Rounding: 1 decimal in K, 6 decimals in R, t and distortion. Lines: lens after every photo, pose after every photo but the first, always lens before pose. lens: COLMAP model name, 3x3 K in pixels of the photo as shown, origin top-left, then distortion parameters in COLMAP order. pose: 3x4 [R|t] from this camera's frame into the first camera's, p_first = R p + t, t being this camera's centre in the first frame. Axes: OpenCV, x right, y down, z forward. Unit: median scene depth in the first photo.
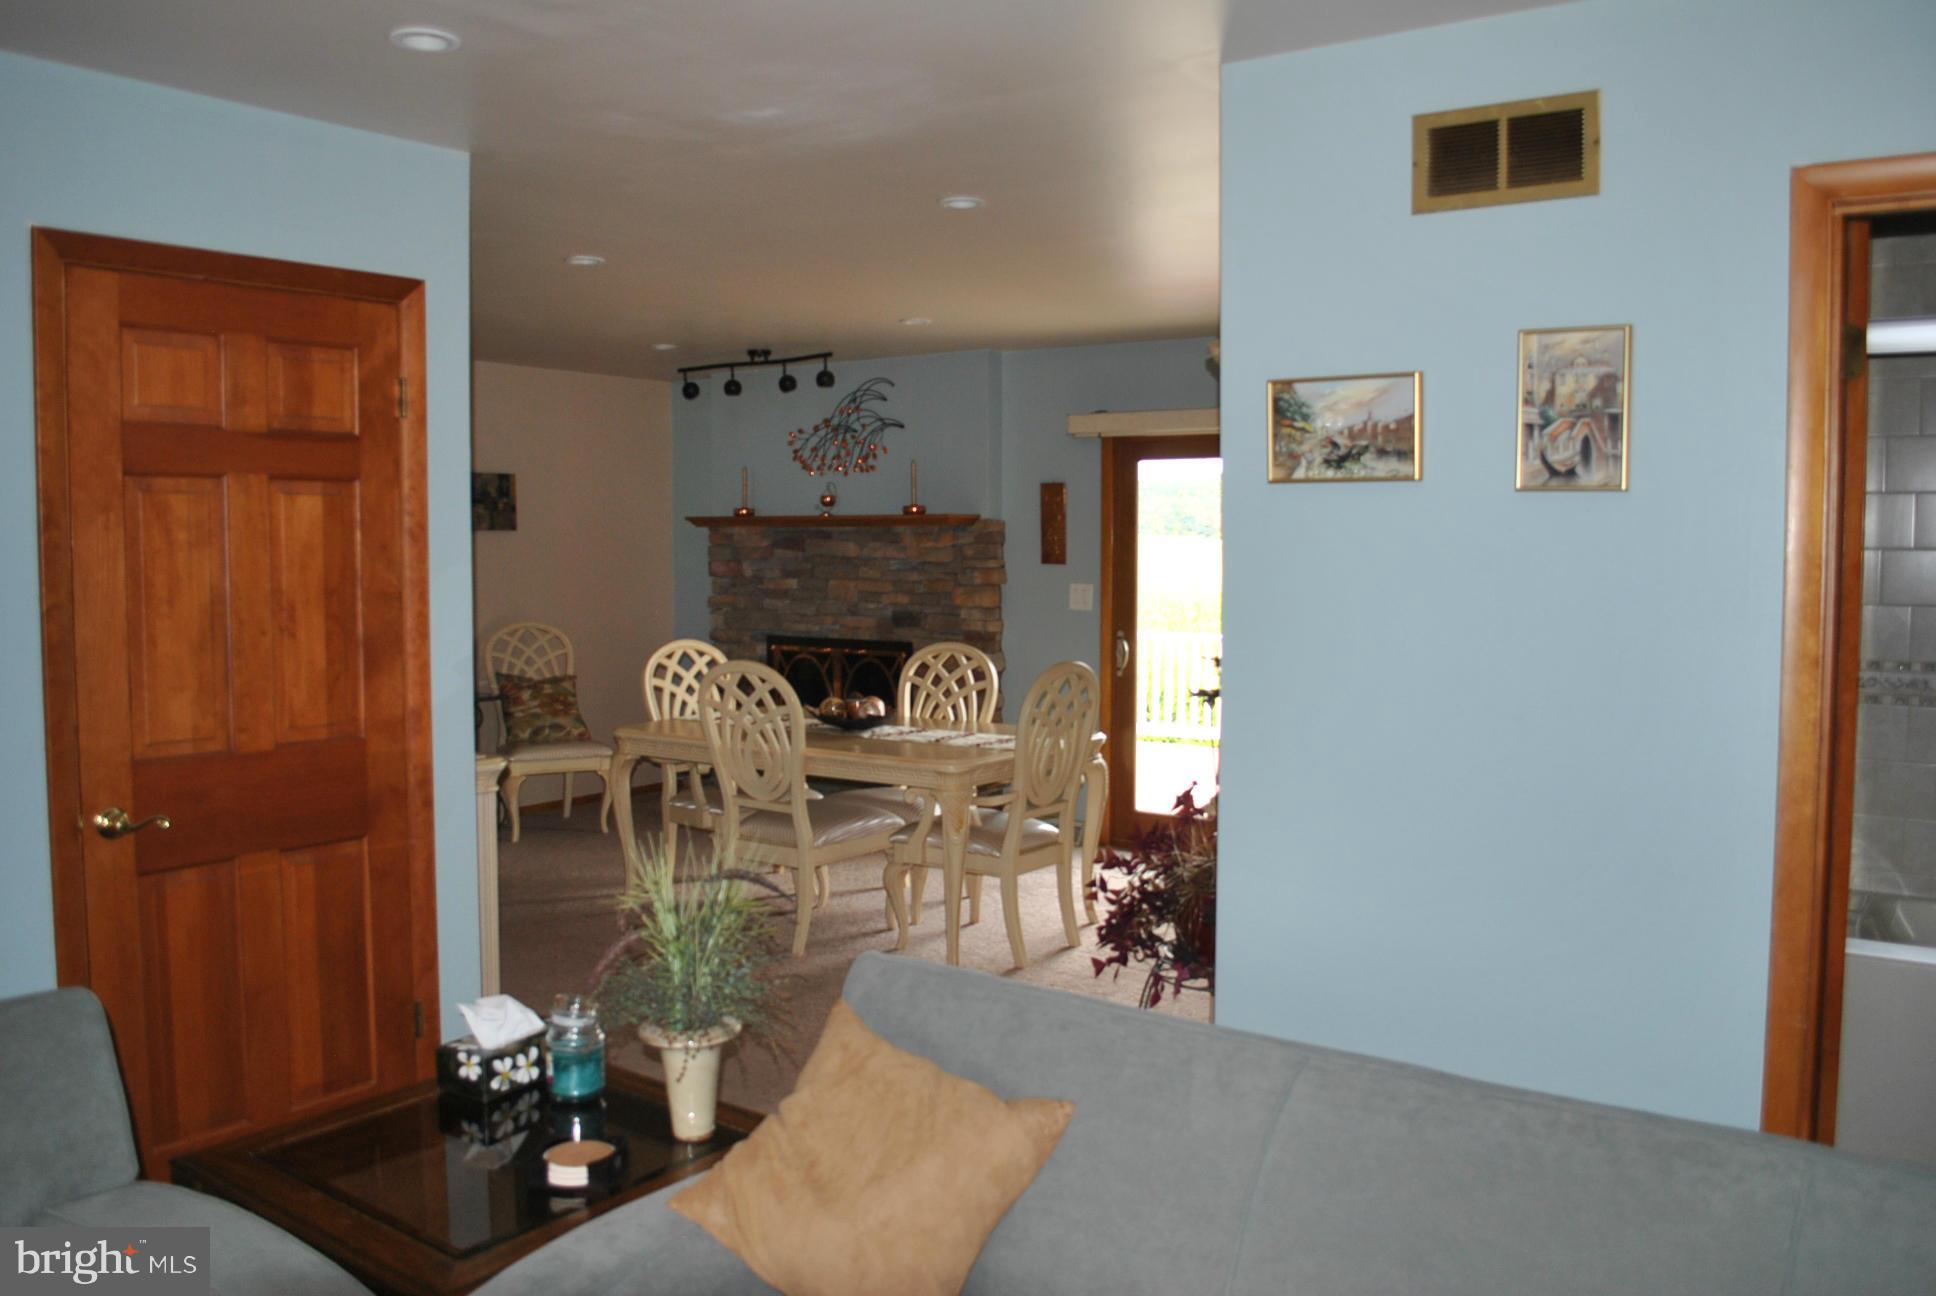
lens RADIAL K [[1541.0, 0, 972.7], [0, 1541.0, 633.7], [0, 0, 1]] dist [-0.080371, 0.003093]
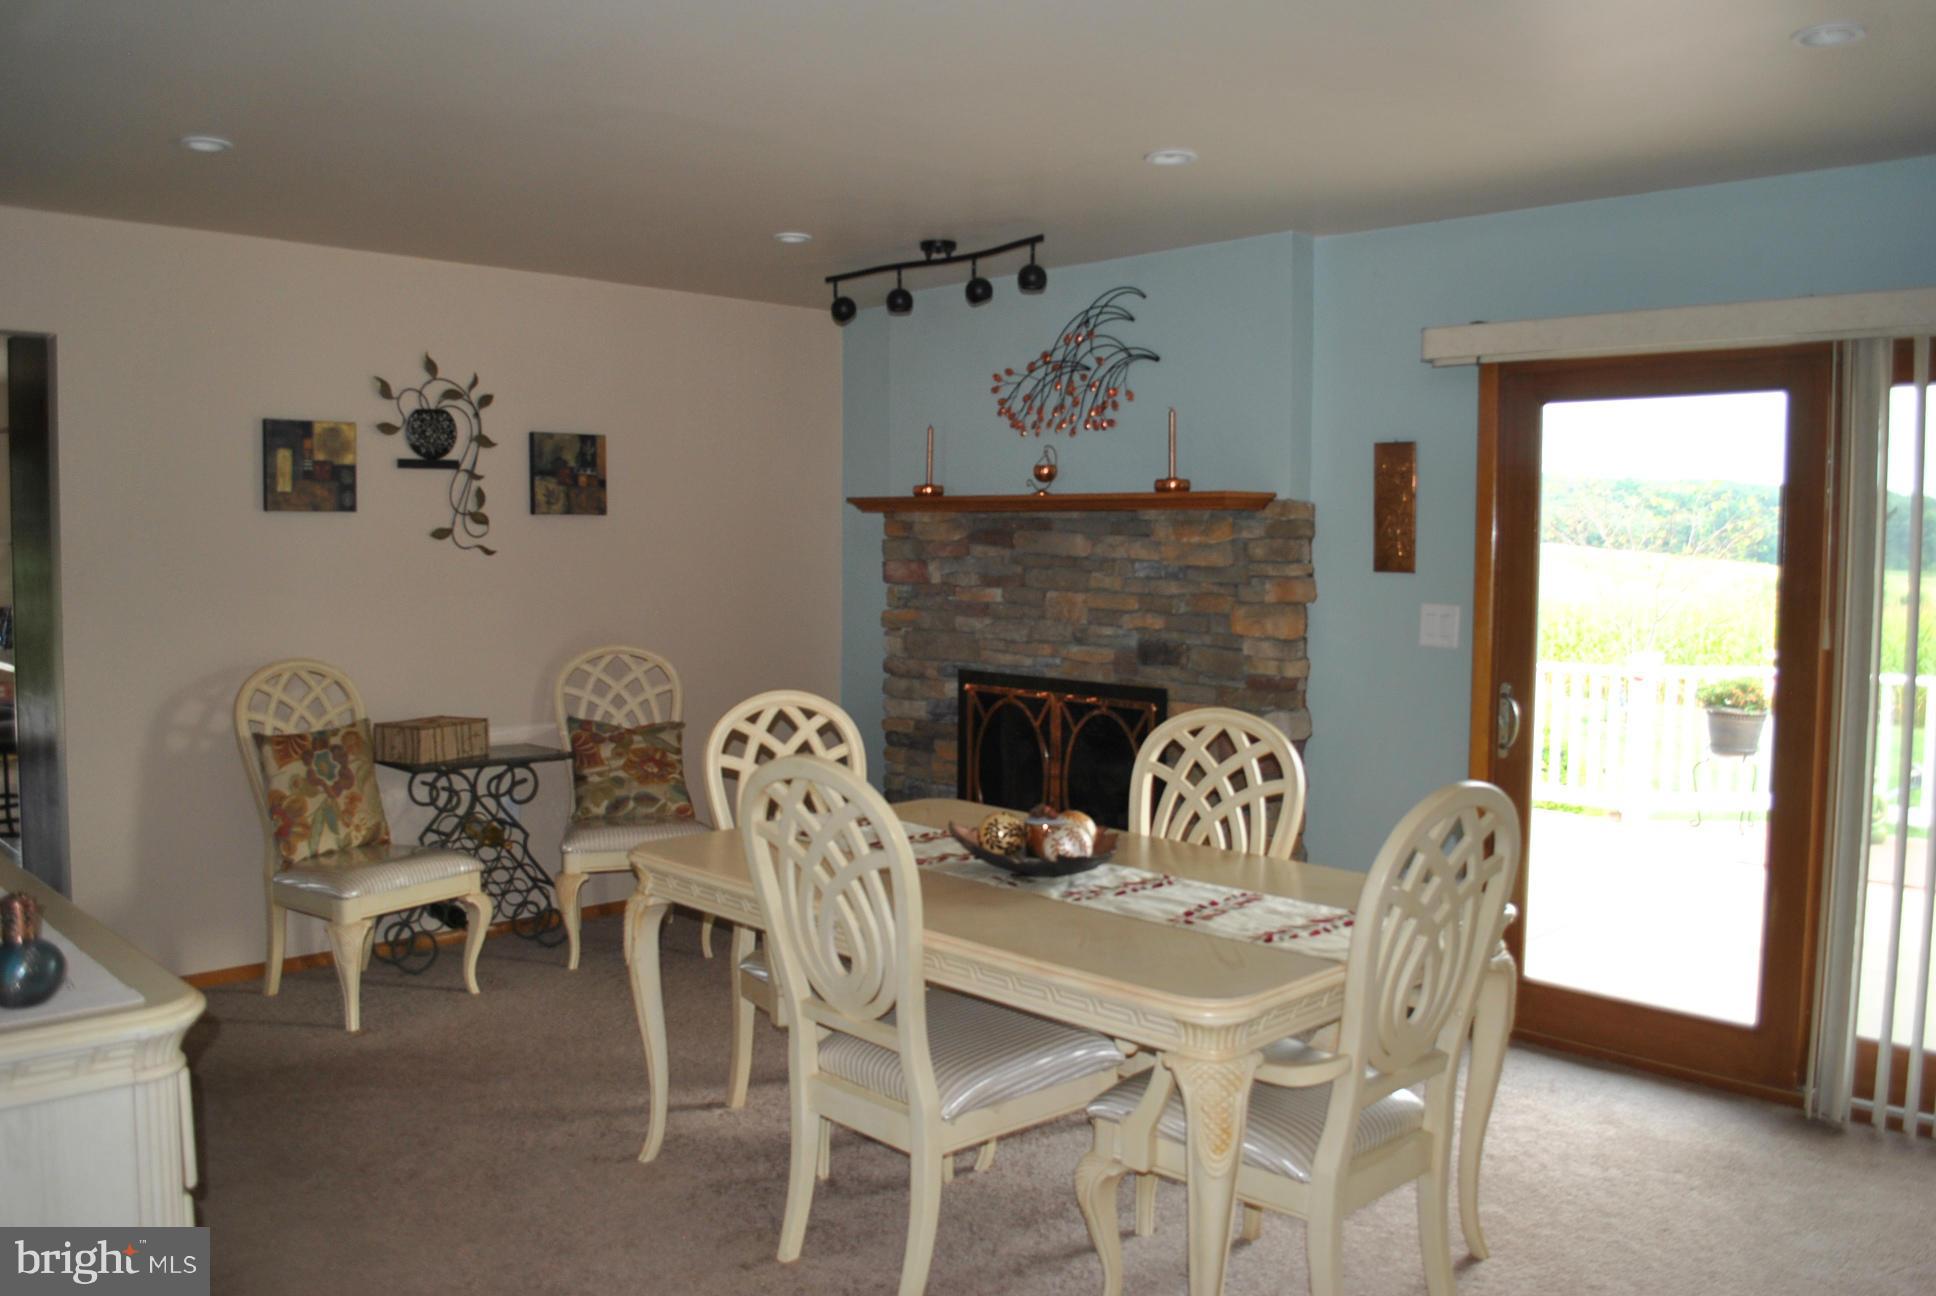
lens RADIAL K [[1541.0, 0, 972.7], [0, 1541.0, 633.7], [0, 0, 1]] dist [-0.080371, 0.003093]
pose [[0.982766, 0.018289, -0.183947, -0.000519], [-0.018148, 0.999832, 0.002450, -0.017968], [0.183961, 0.000930, 0.982933, 0.344333]]
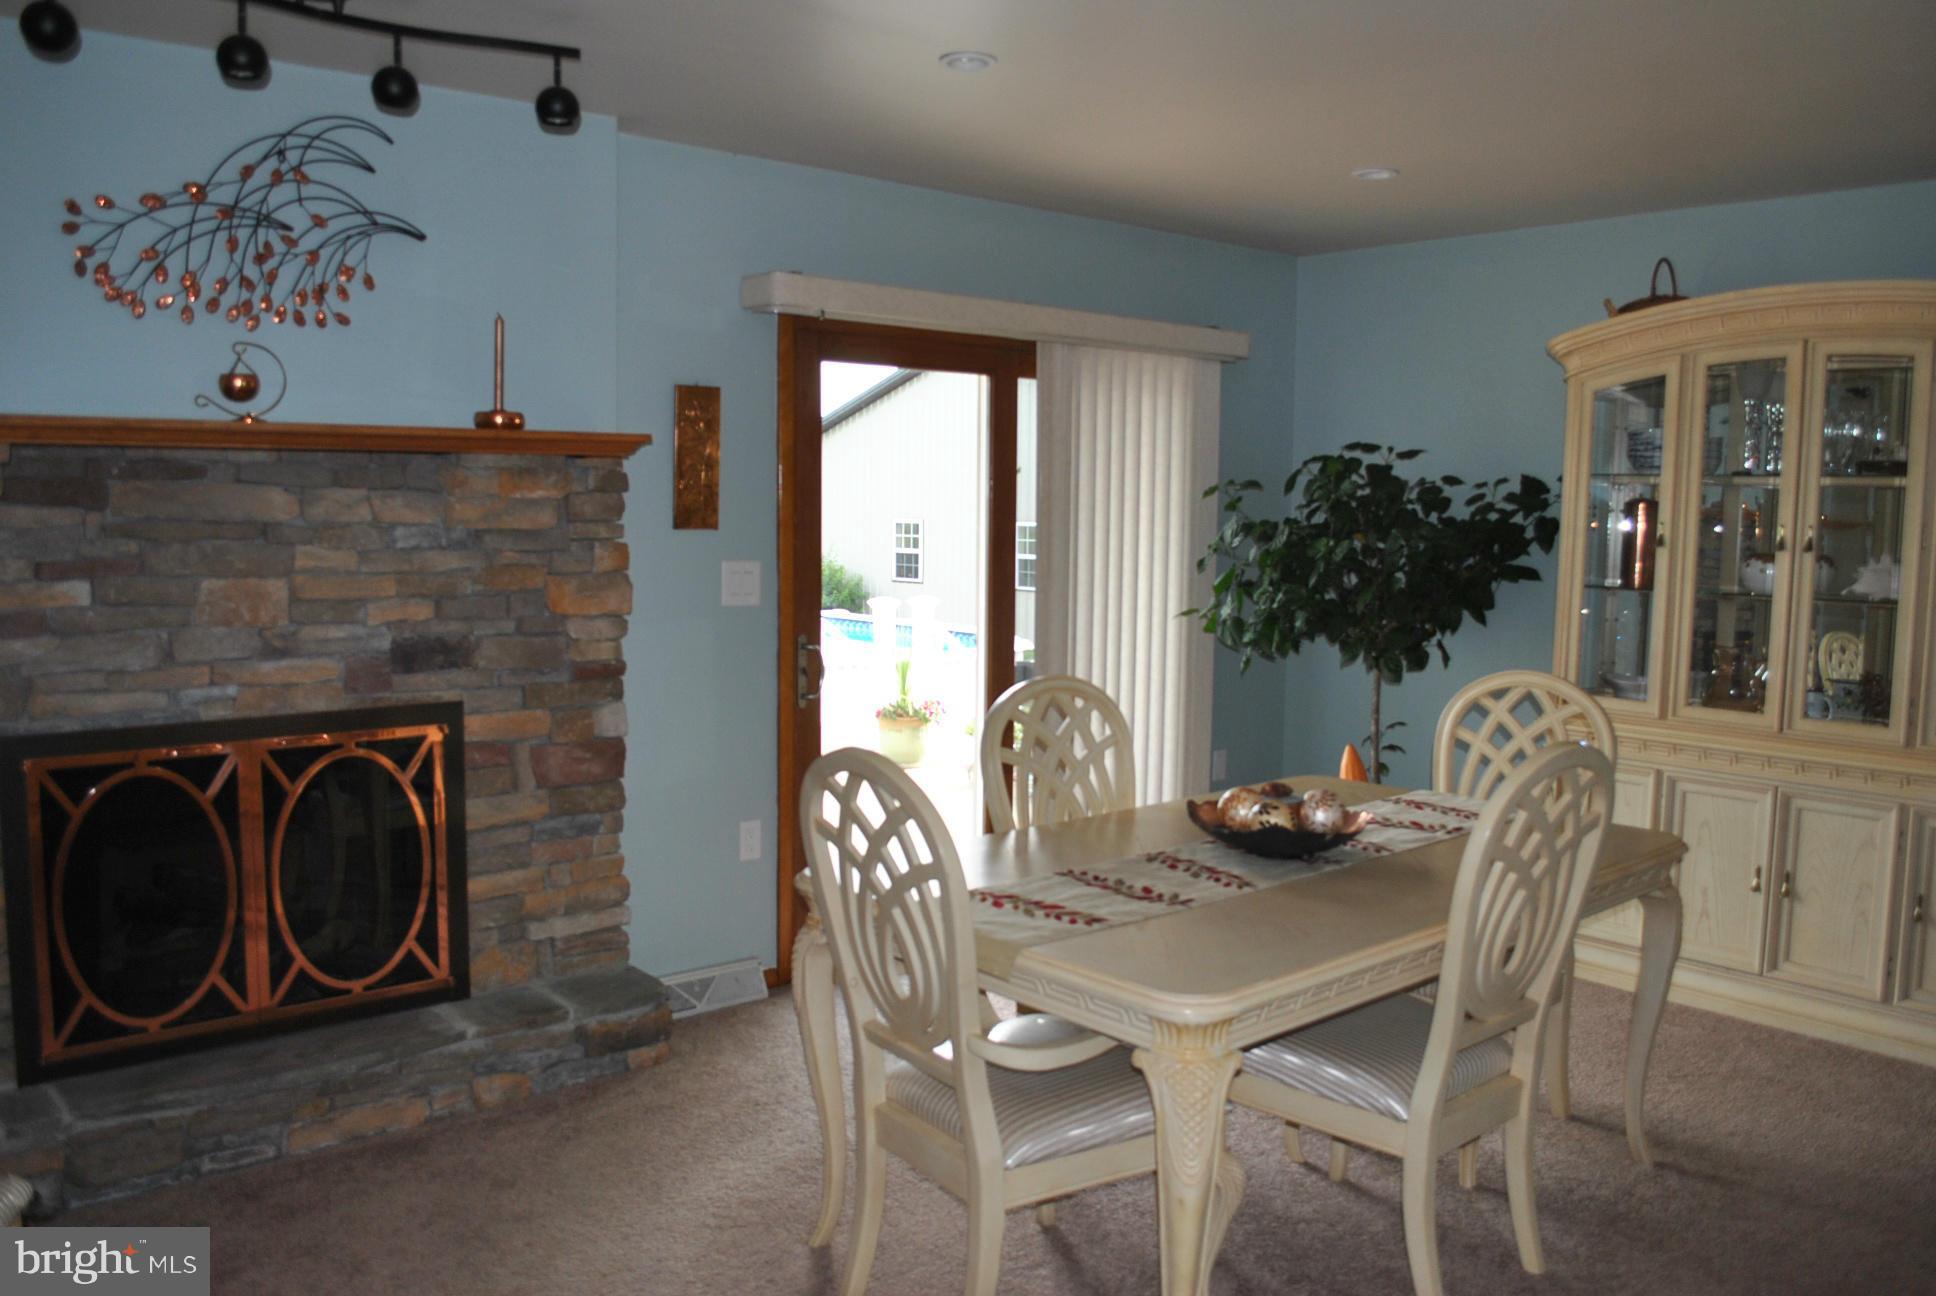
lens RADIAL K [[1541.0, 0, 972.7], [0, 1541.0, 633.7], [0, 0, 1]] dist [-0.080371, 0.003093]
pose [[0.236457, -0.085614, 0.967863, -0.455954], [0.048307, 0.995915, 0.076294, -0.043158], [-0.970440, 0.028714, 0.239626, 0.735485]]
